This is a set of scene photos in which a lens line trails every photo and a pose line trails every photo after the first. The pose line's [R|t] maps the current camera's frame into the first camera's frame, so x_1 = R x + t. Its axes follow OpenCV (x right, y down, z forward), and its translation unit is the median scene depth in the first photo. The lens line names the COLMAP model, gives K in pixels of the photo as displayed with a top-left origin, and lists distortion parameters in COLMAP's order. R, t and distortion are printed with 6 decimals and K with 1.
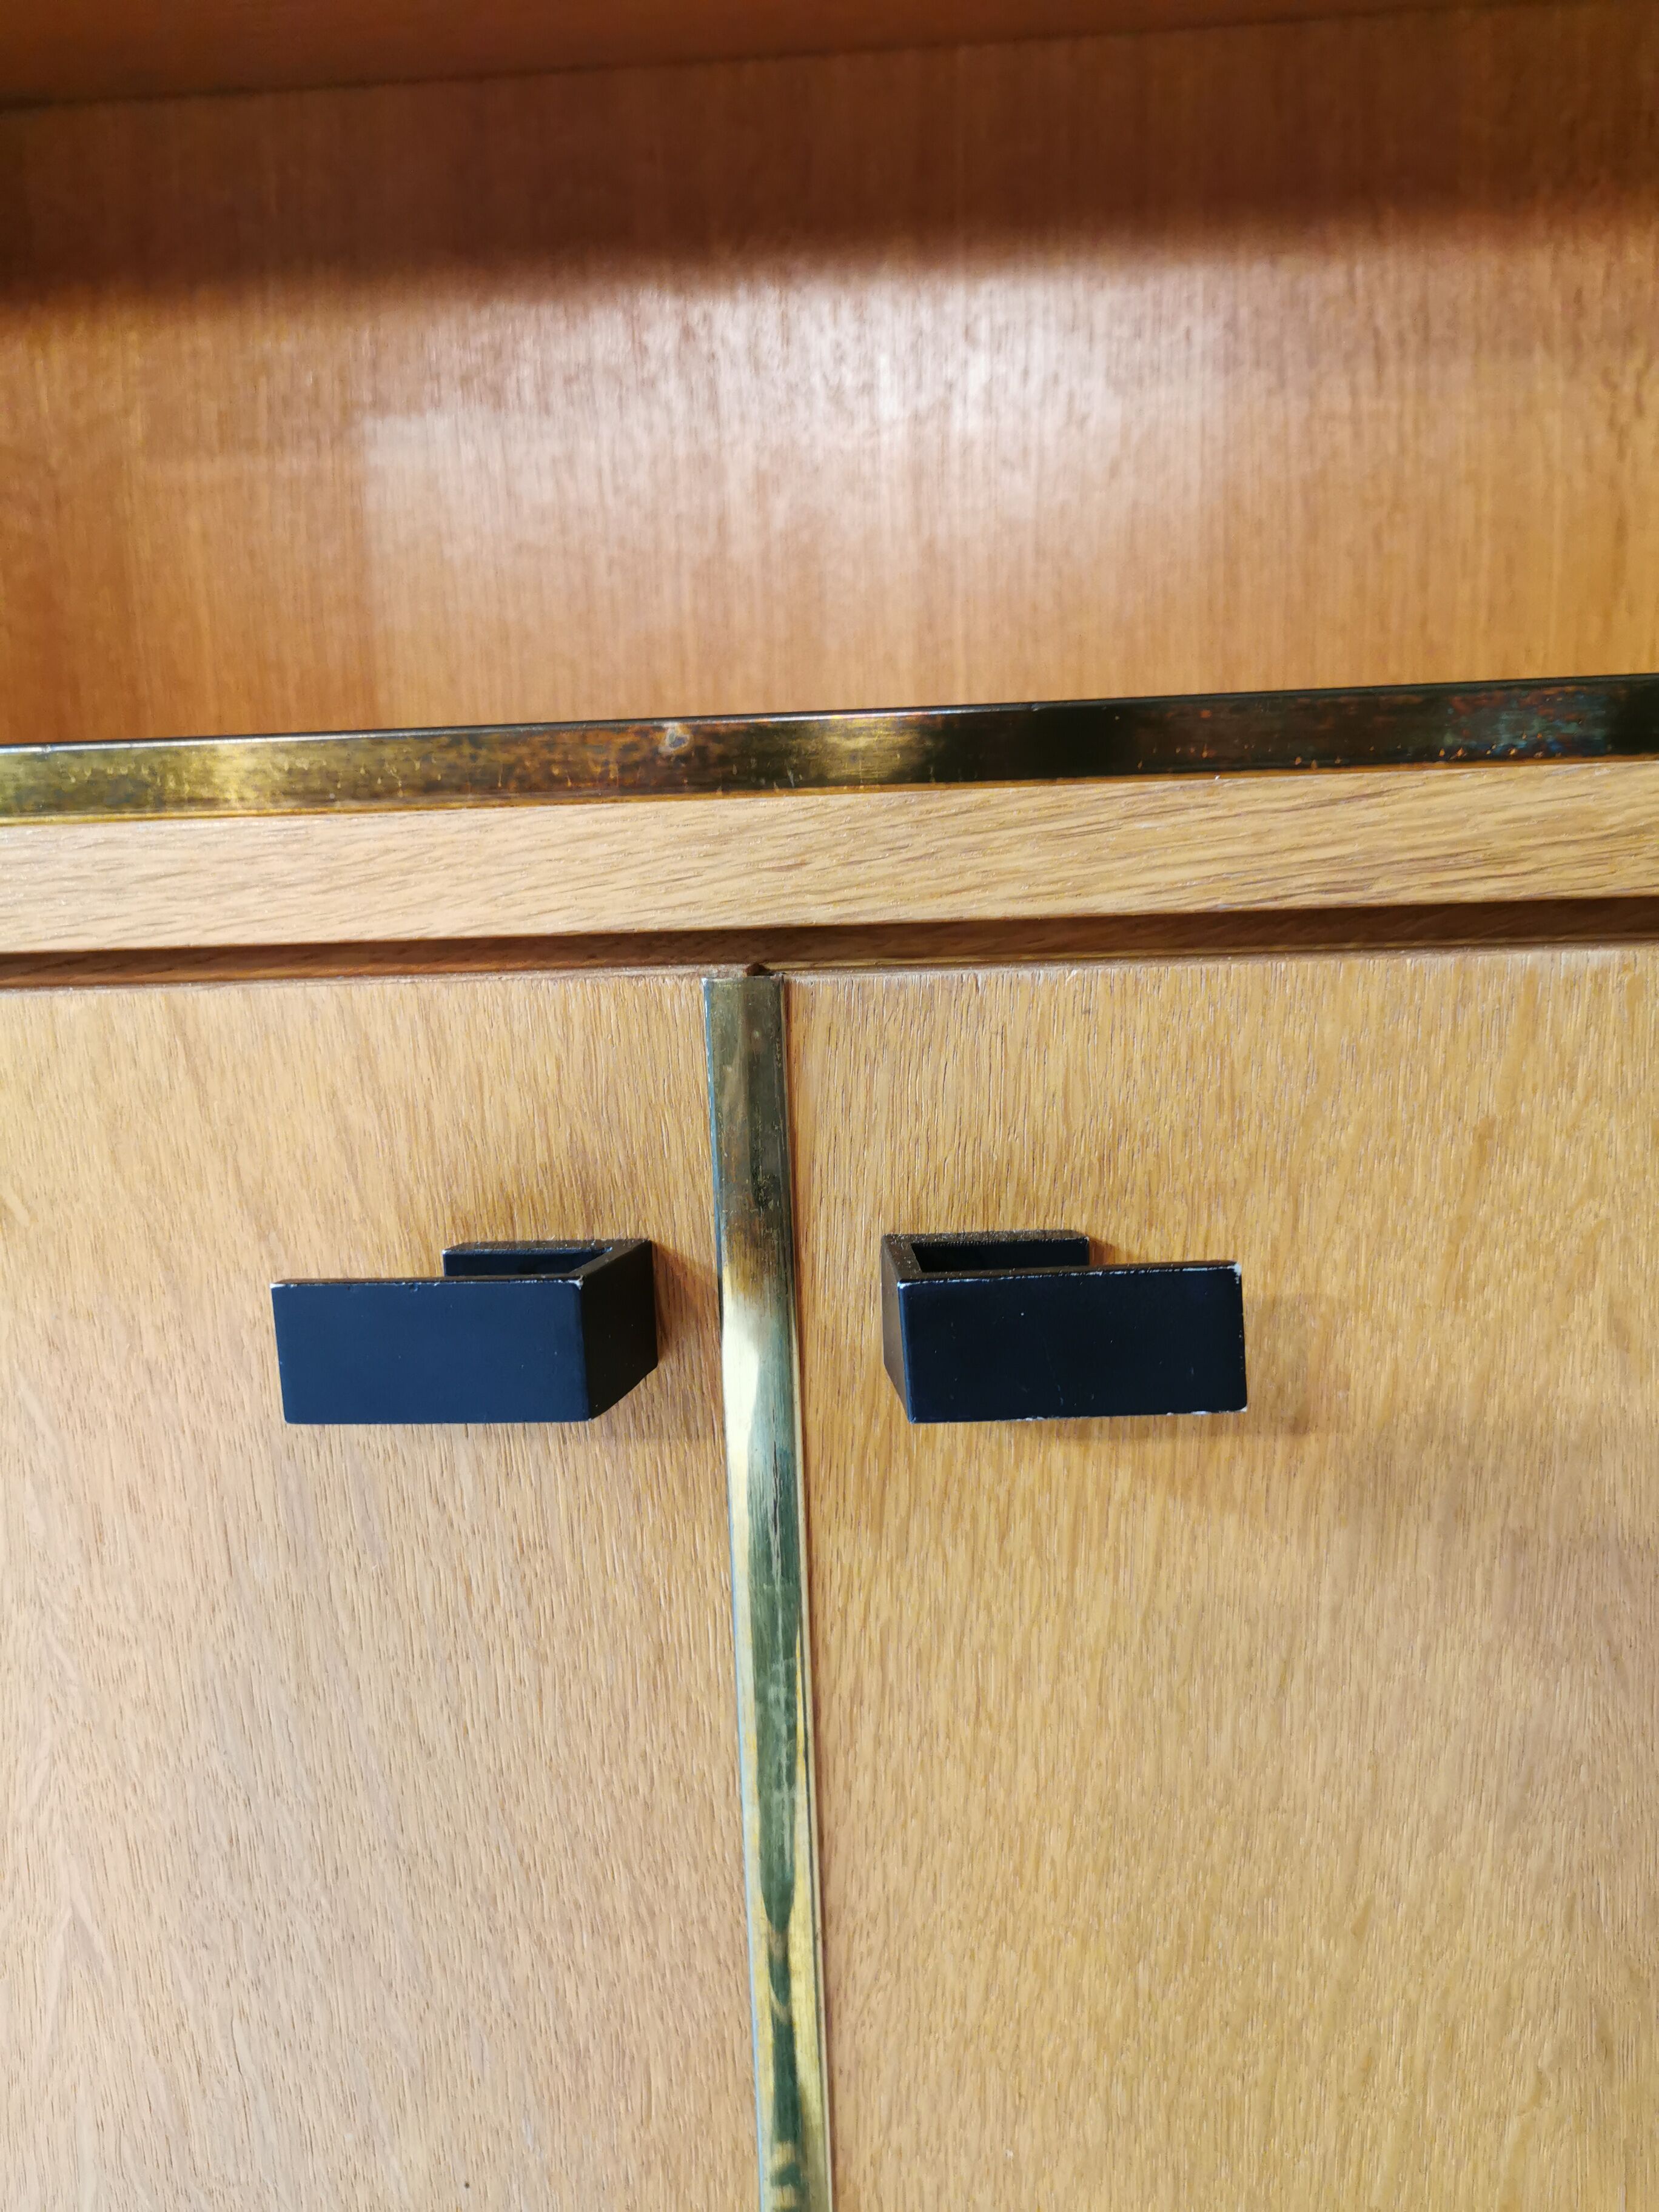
lens RADIAL K [[1724.1, 0, 826.1], [0, 1724.1, 1115.3], [0, 0, 1]] dist [0.031800, -0.017632]
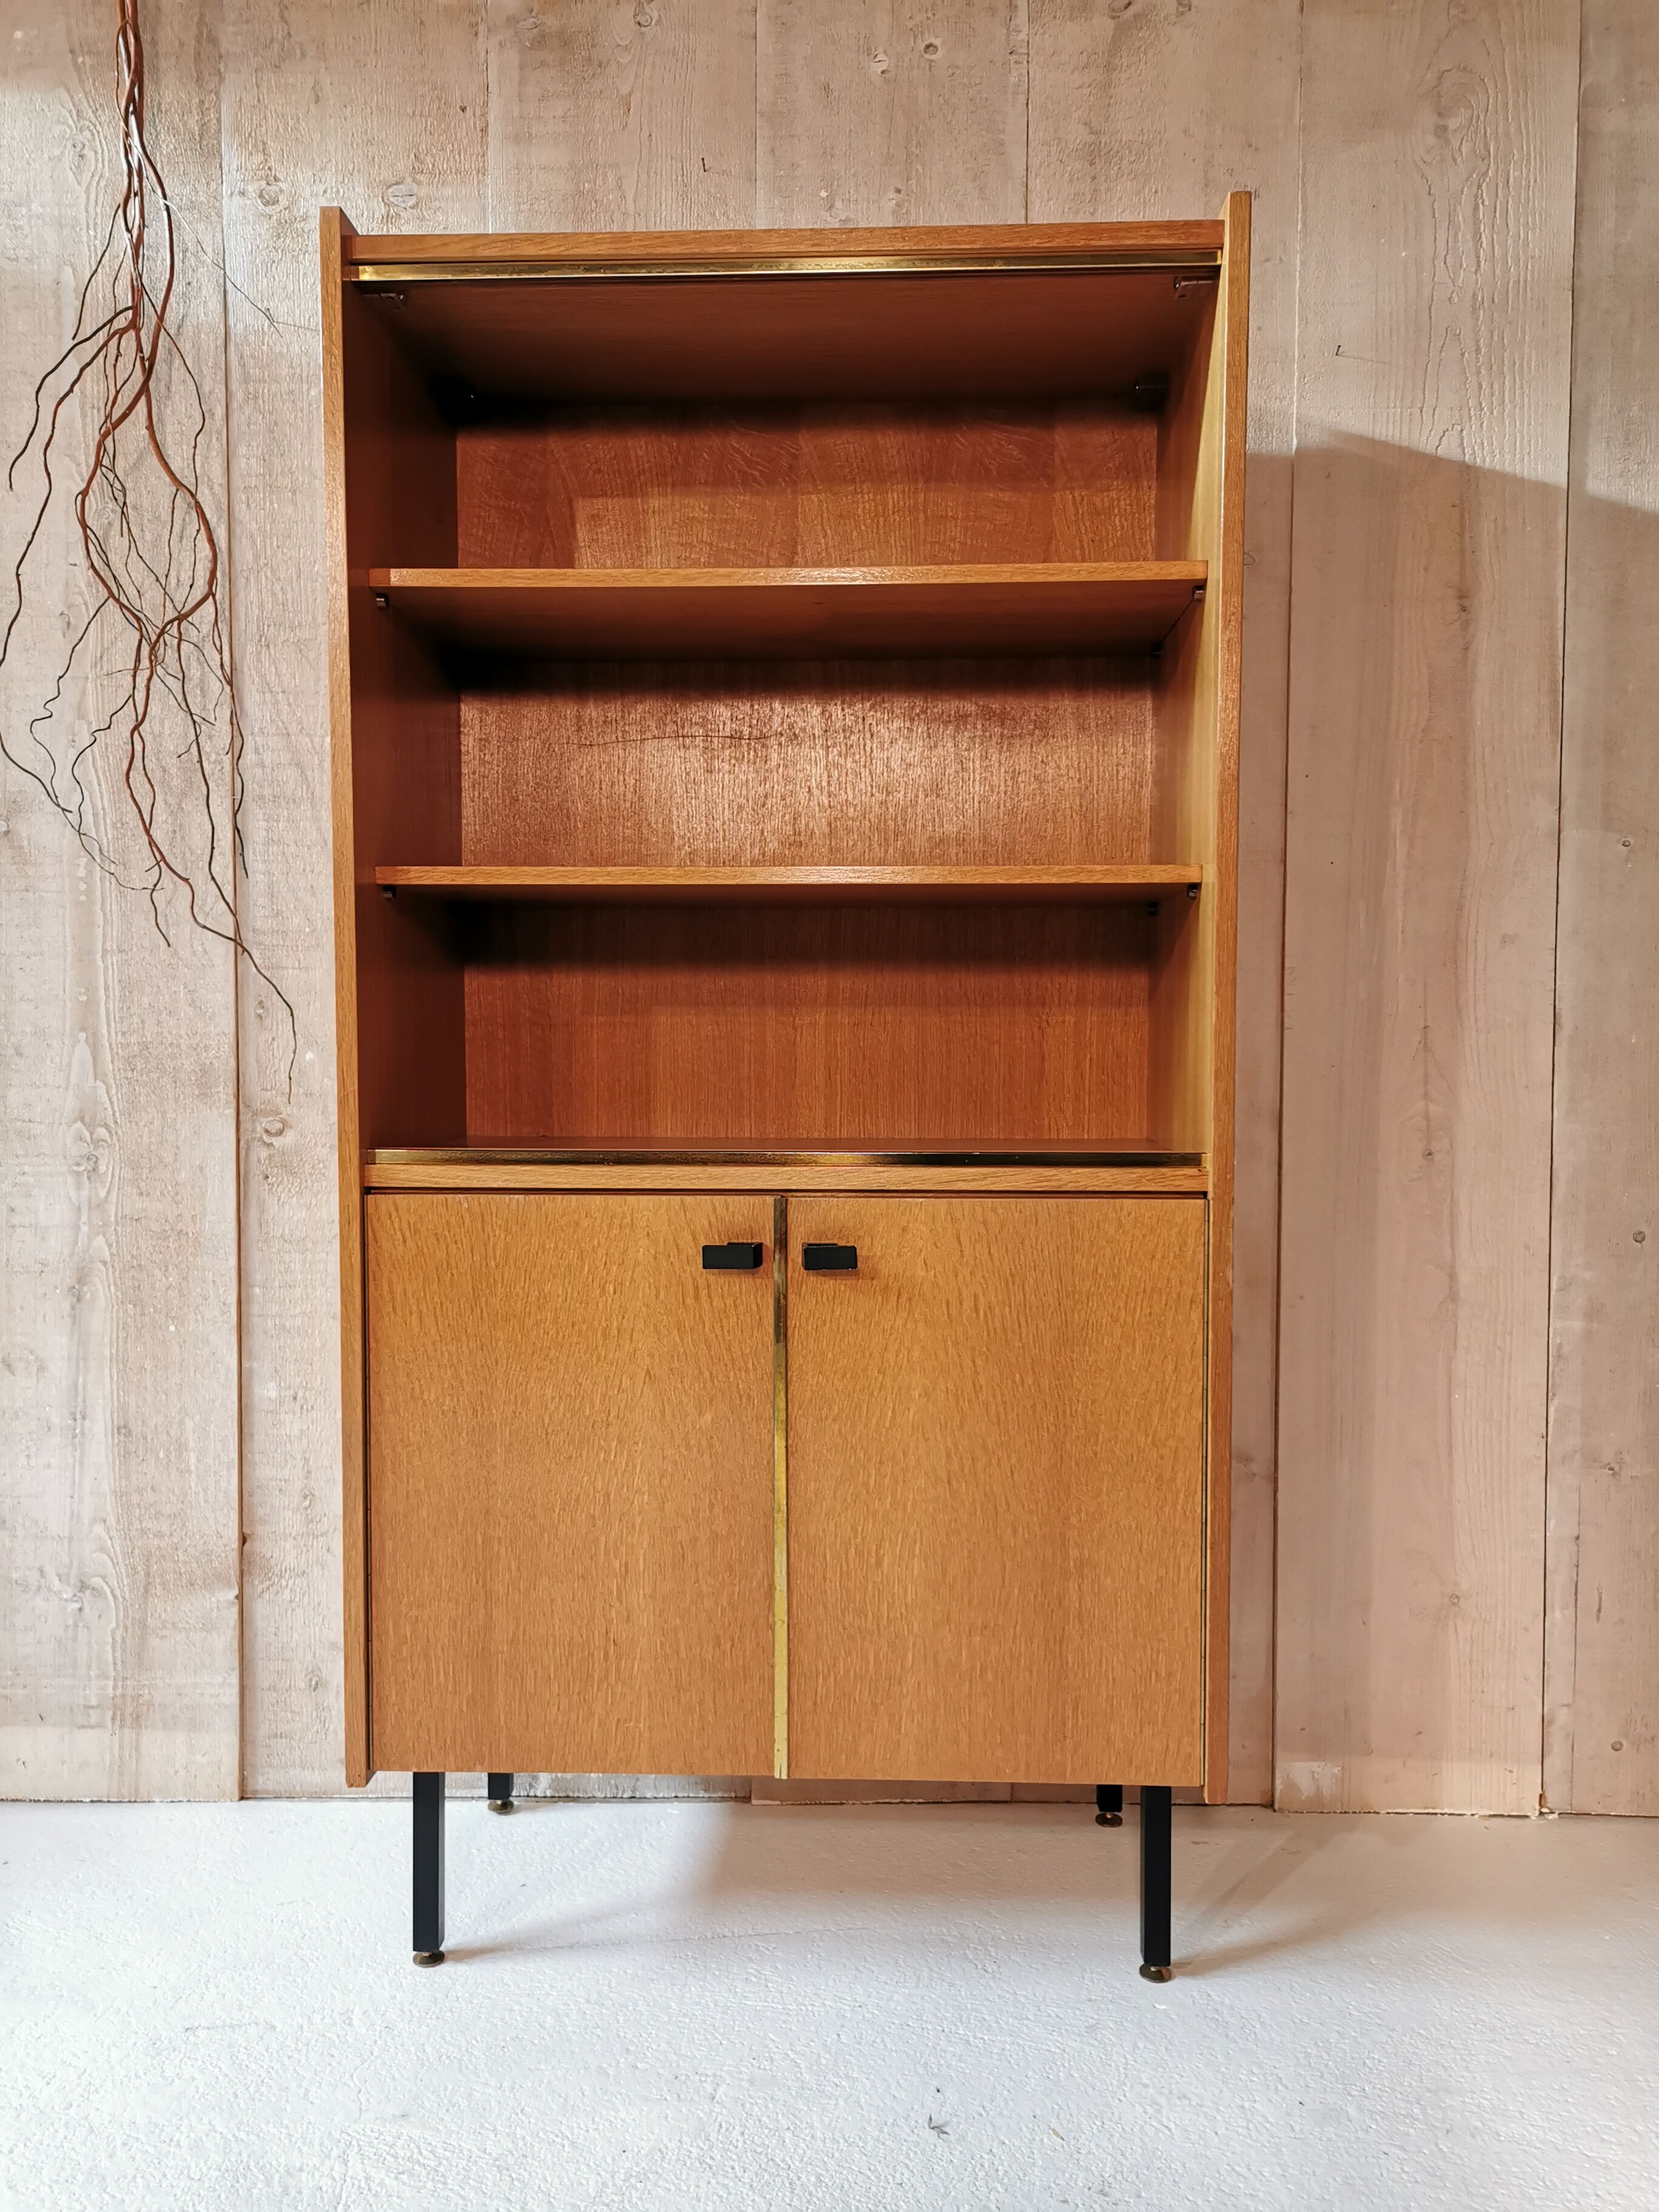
lens RADIAL K [[1710.6, 0, 829.5], [0, 1710.6, 1106.0], [0, 0, 1]] dist [0.028949, -0.012216]
pose [[0.999235, 0.033877, 0.019513, -0.000520], [-0.031662, 0.994029, -0.104420, 0.209344], [-0.022934, 0.103723, 0.994342, -4.758690]]
